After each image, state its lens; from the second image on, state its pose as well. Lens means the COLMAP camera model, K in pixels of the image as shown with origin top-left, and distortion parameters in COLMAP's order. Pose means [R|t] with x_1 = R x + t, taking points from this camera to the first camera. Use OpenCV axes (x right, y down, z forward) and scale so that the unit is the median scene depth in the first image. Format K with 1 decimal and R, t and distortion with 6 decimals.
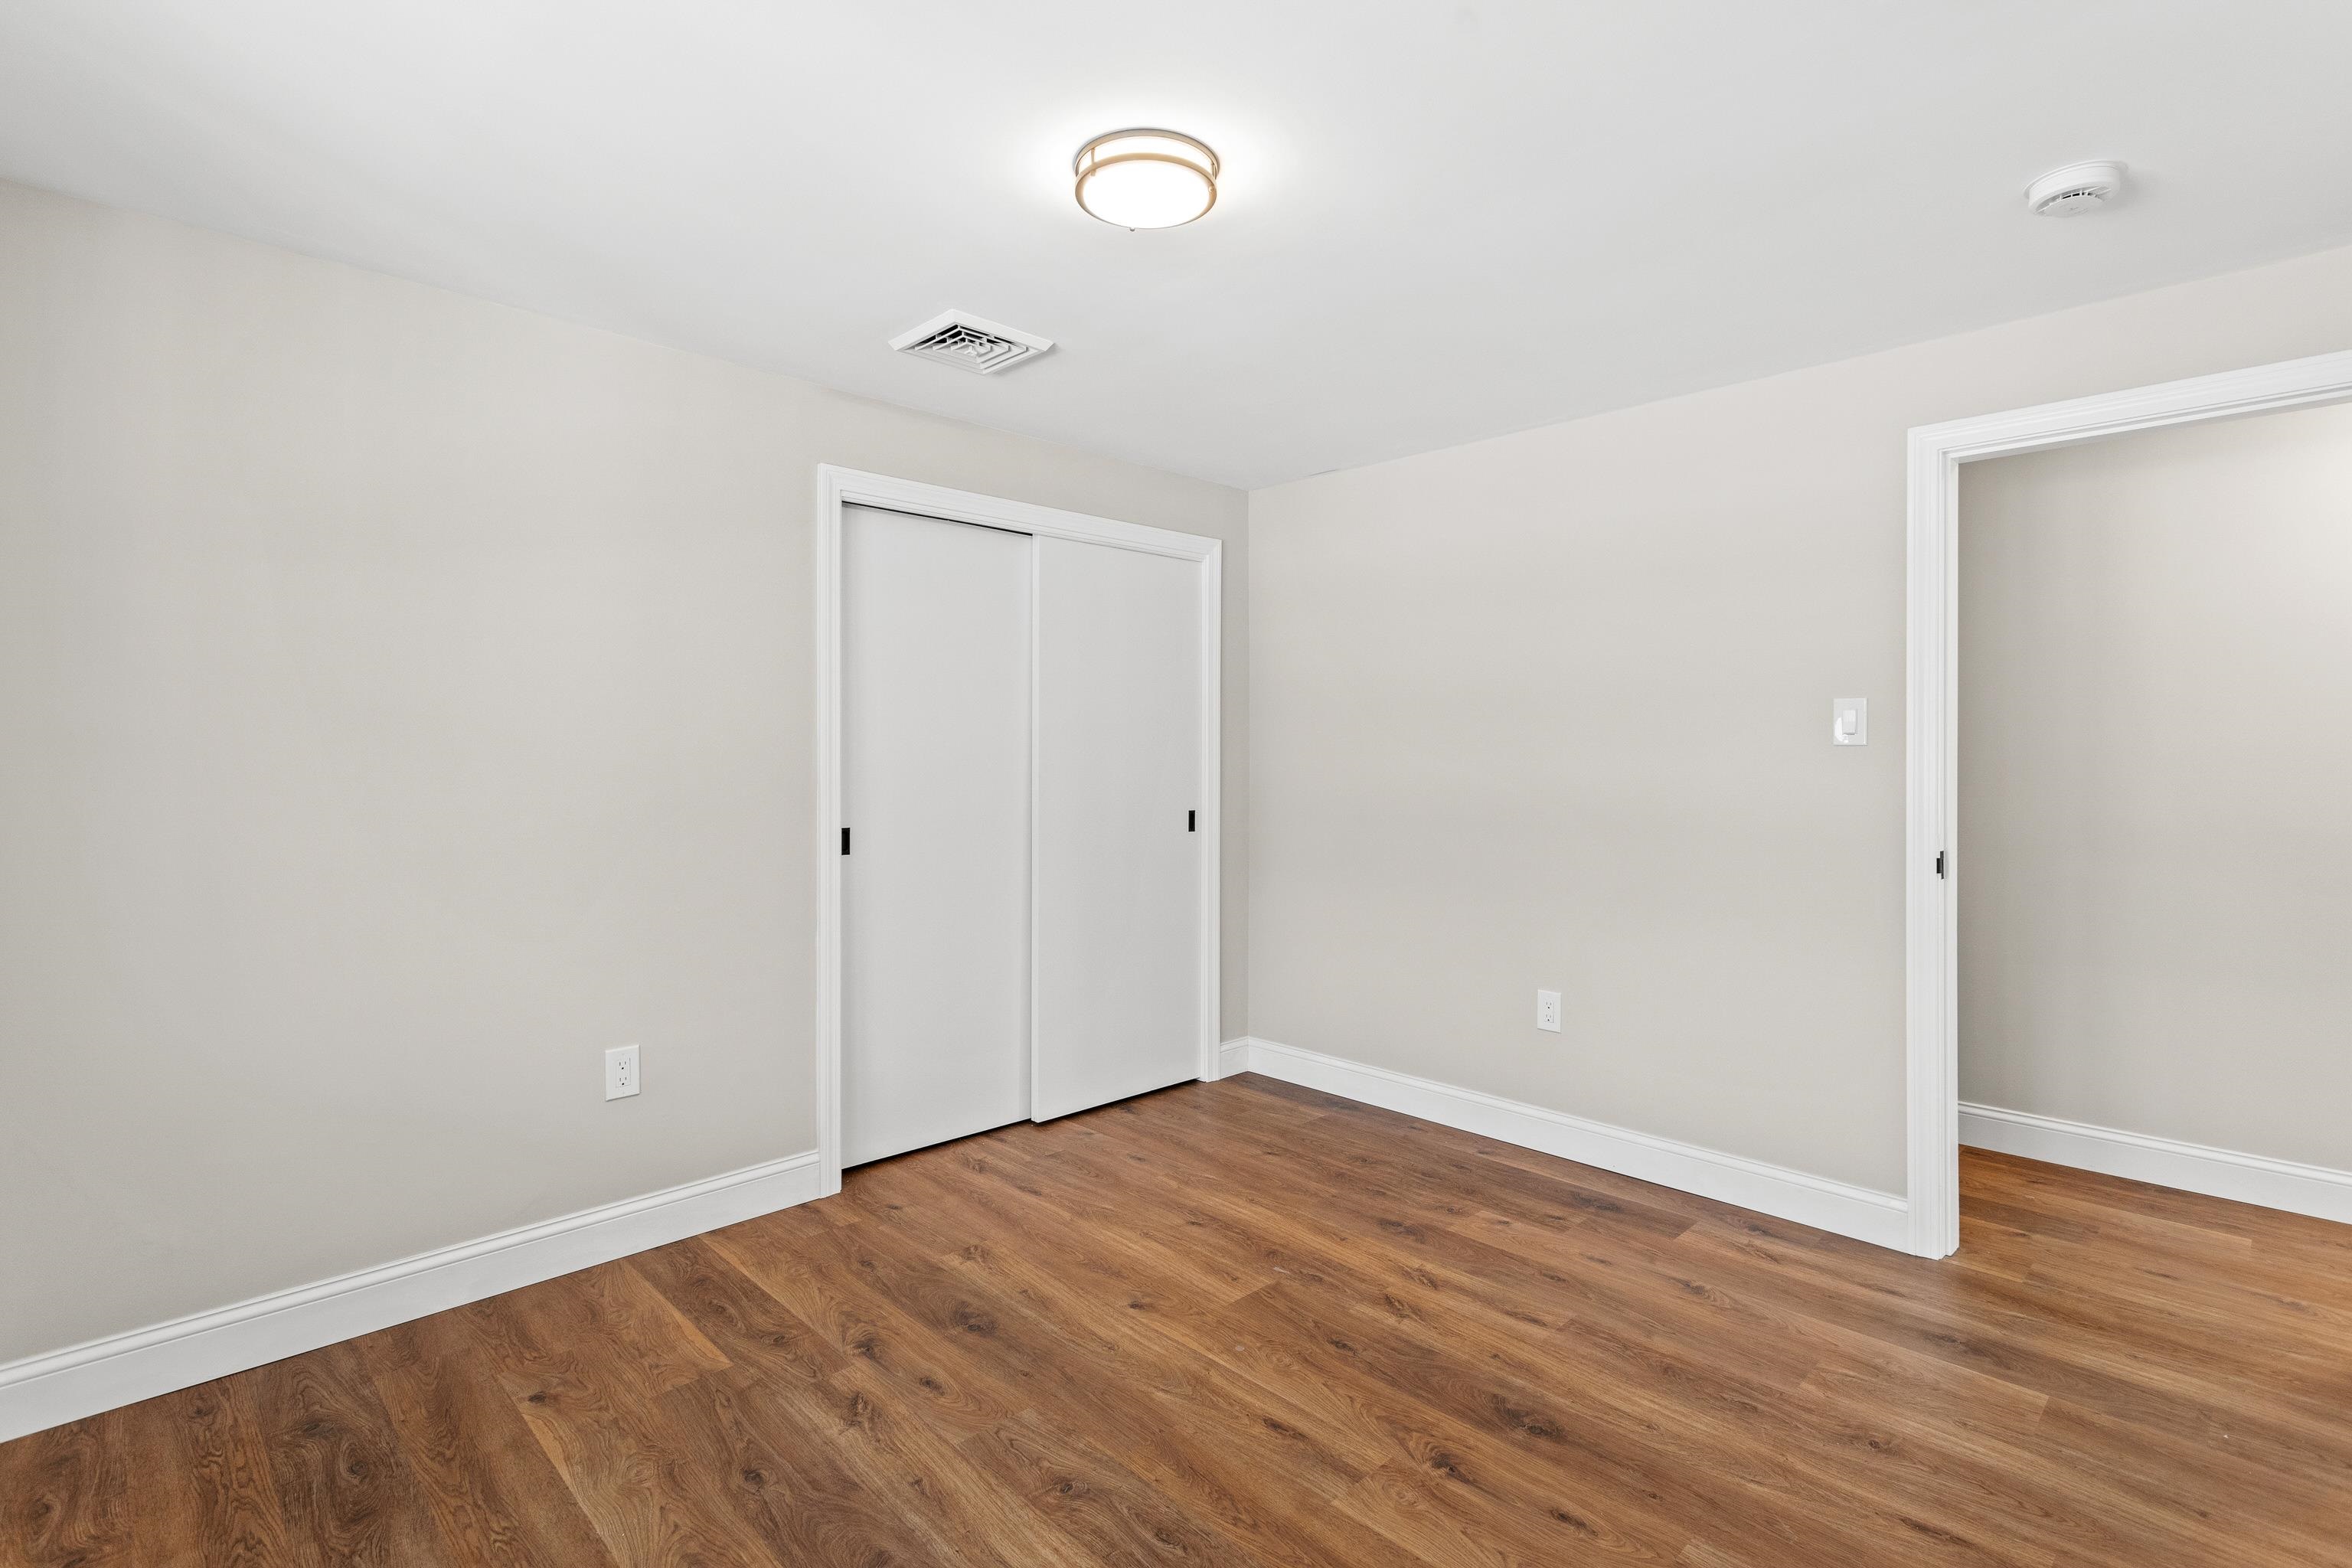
lens RADIAL K [[1112.1, 0, 1186.7], [0, 1112.1, 779.1], [0, 0, 1]] dist [-0.002749, 0.000200]
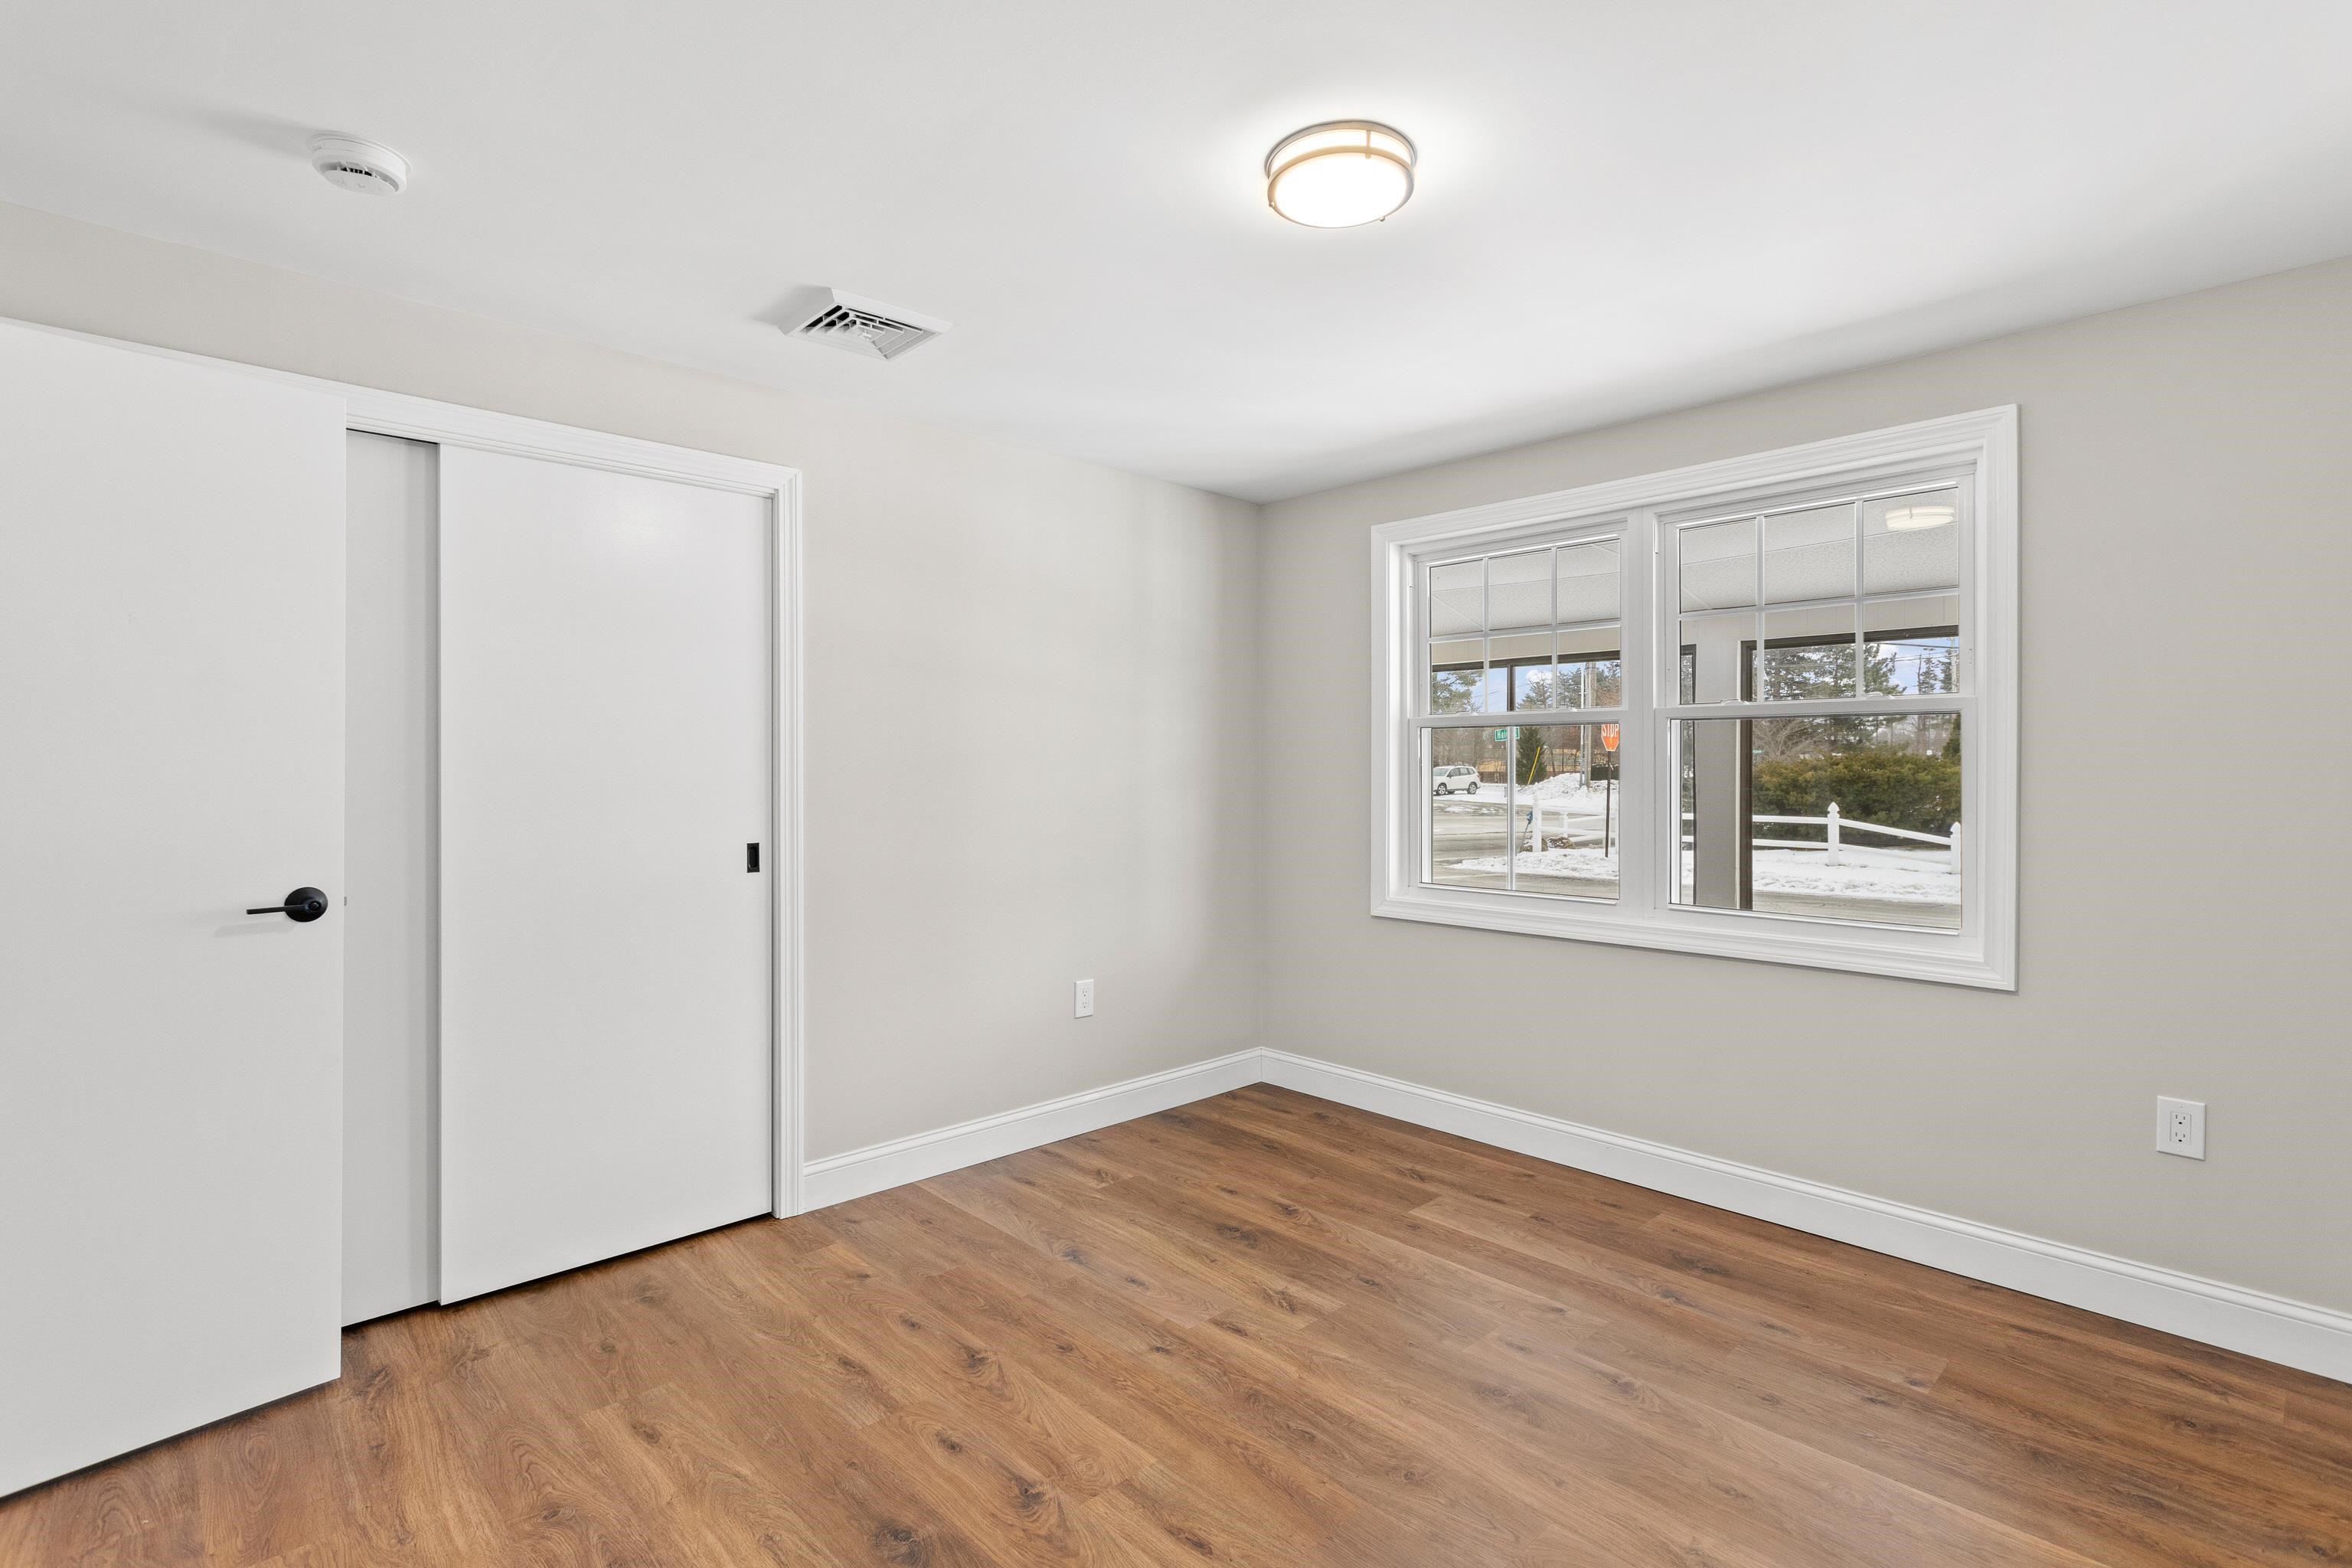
lens RADIAL K [[1112.1, 0, 1186.7], [0, 1112.1, 779.1], [0, 0, 1]] dist [-0.002749, 0.000200]
pose [[-0.999918, -0.002305, 0.012600, 0.063819], [-0.001840, 0.999321, 0.036808, -0.035174], [-0.012676, 0.036781, -0.999243, 1.467739]]
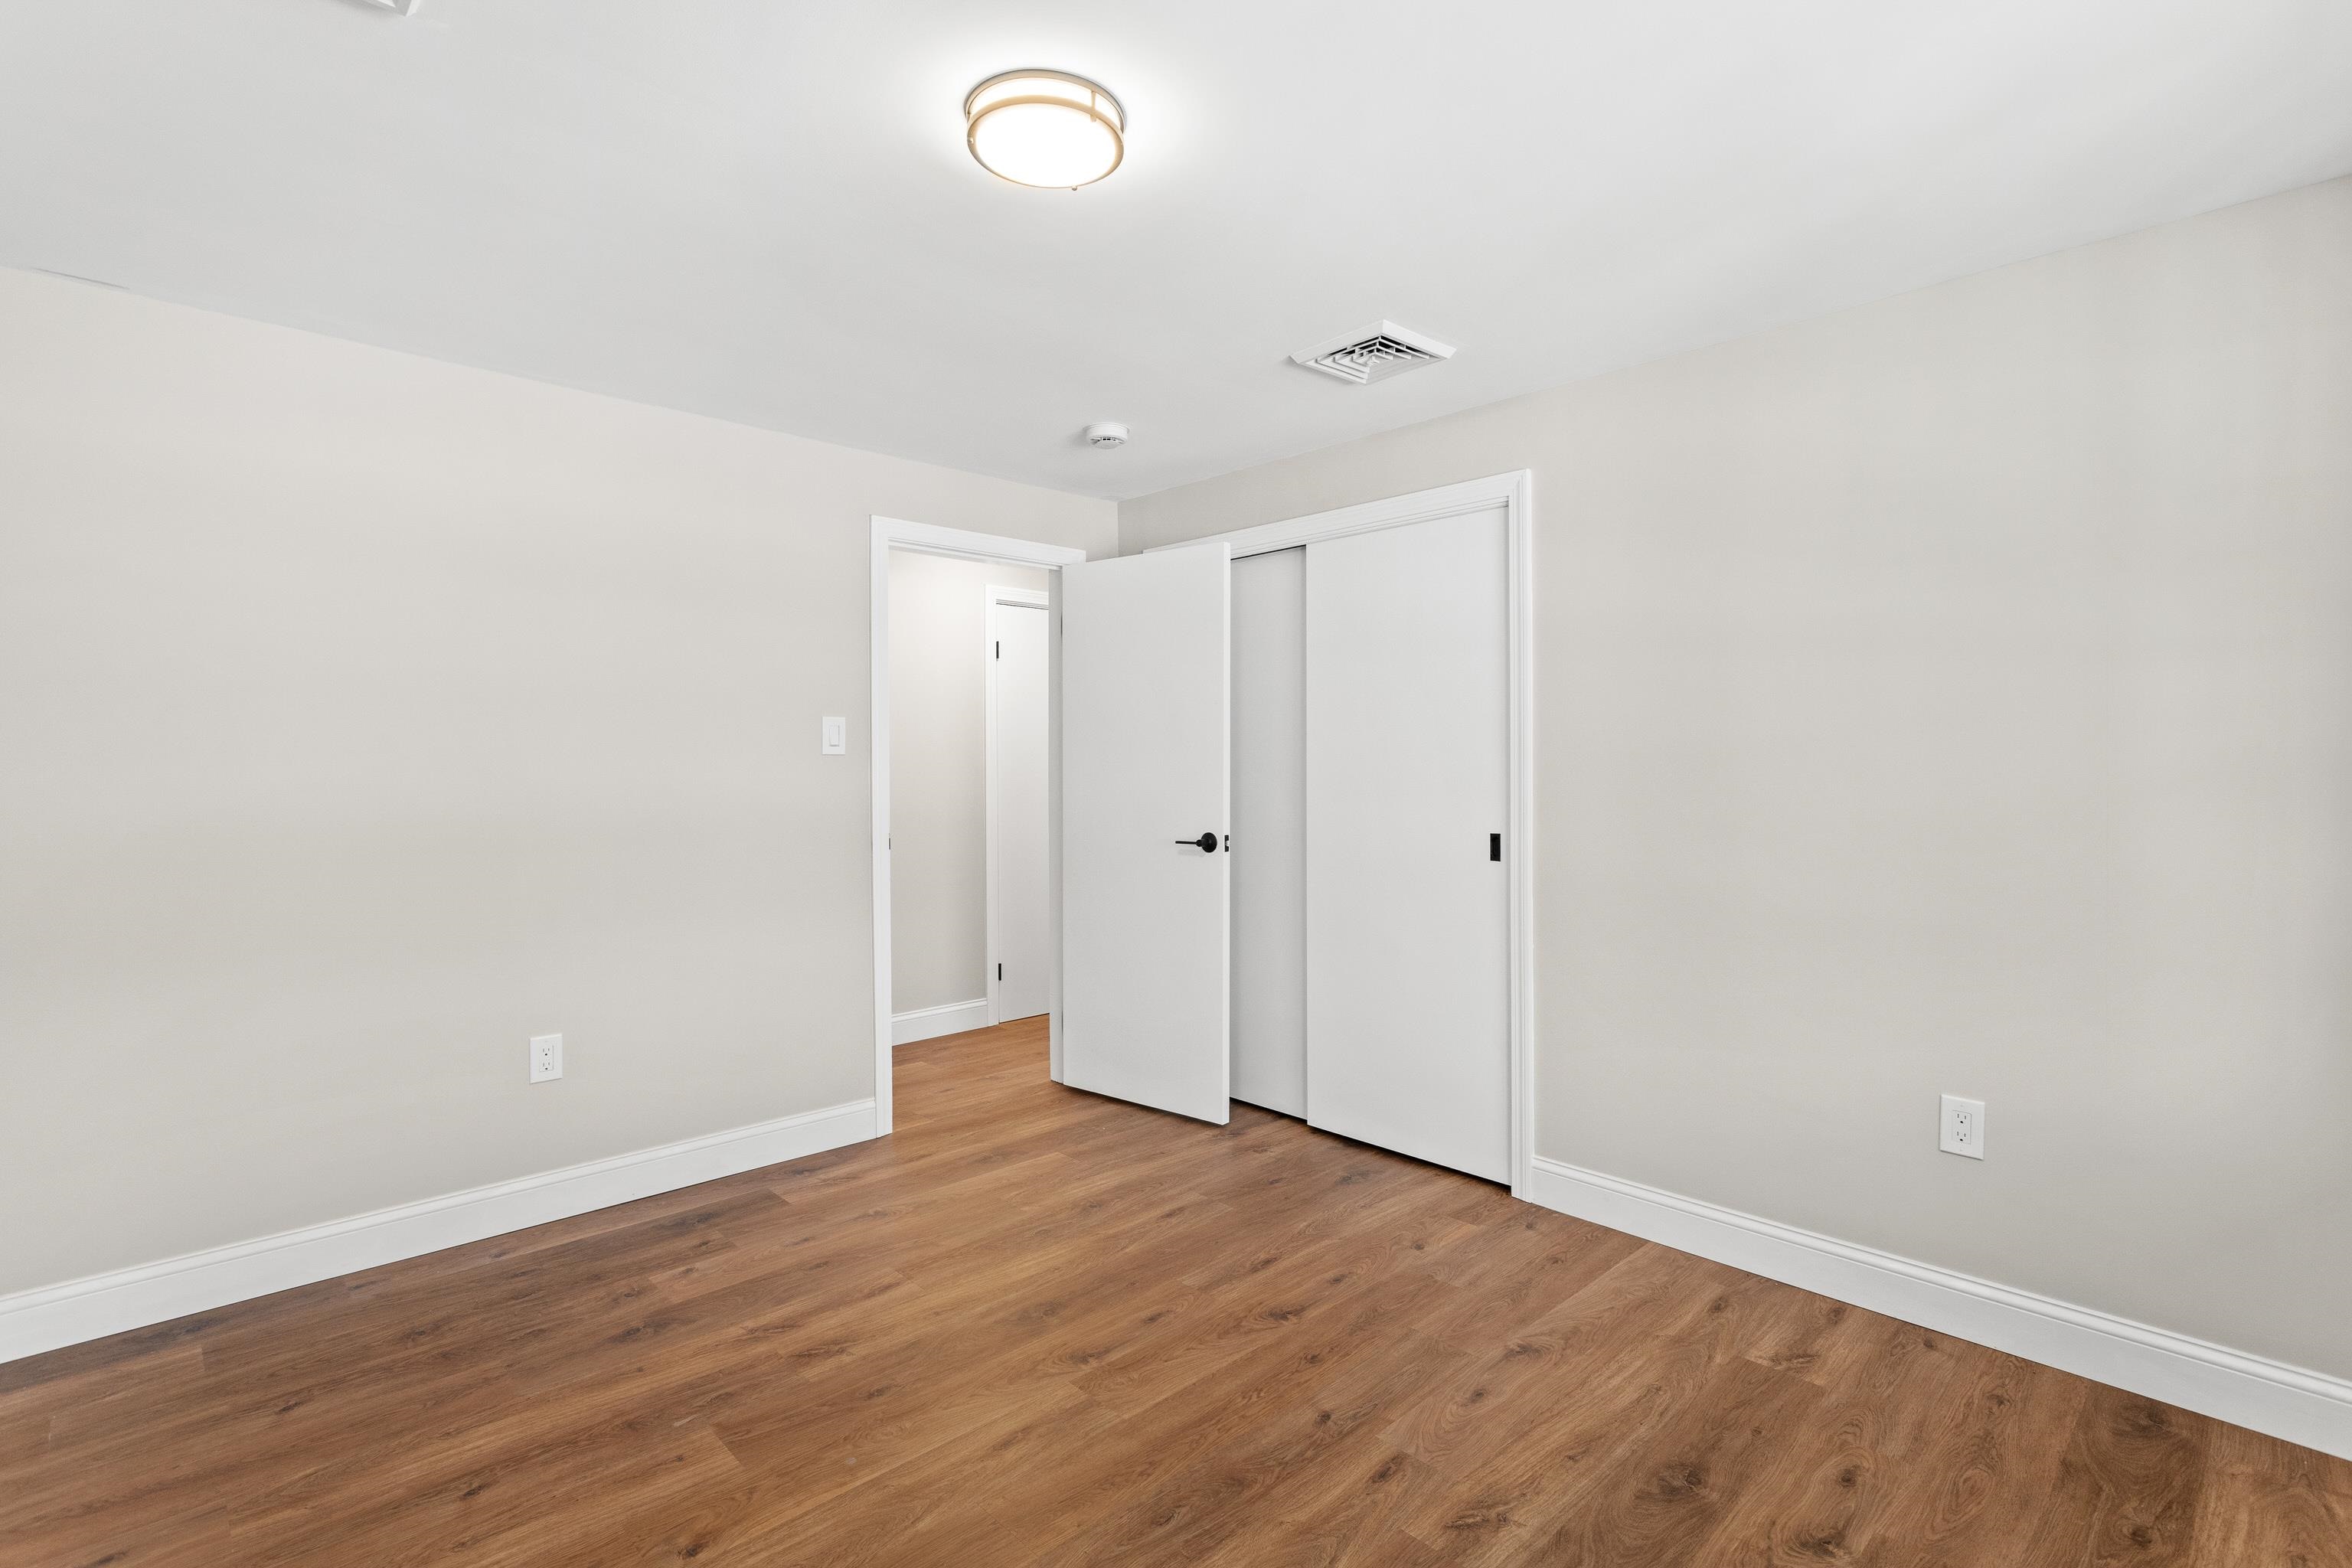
lens RADIAL K [[1103.0, 0, 1185.6], [0, 1103.0, 783.8], [0, 0, 1]] dist [-0.000878, 0.000317]
pose [[0.010892, -0.020345, 0.999734, -0.703338], [0.024965, 0.999487, 0.020068, -0.013760], [-0.999629, 0.024739, 0.011394, 0.650391]]
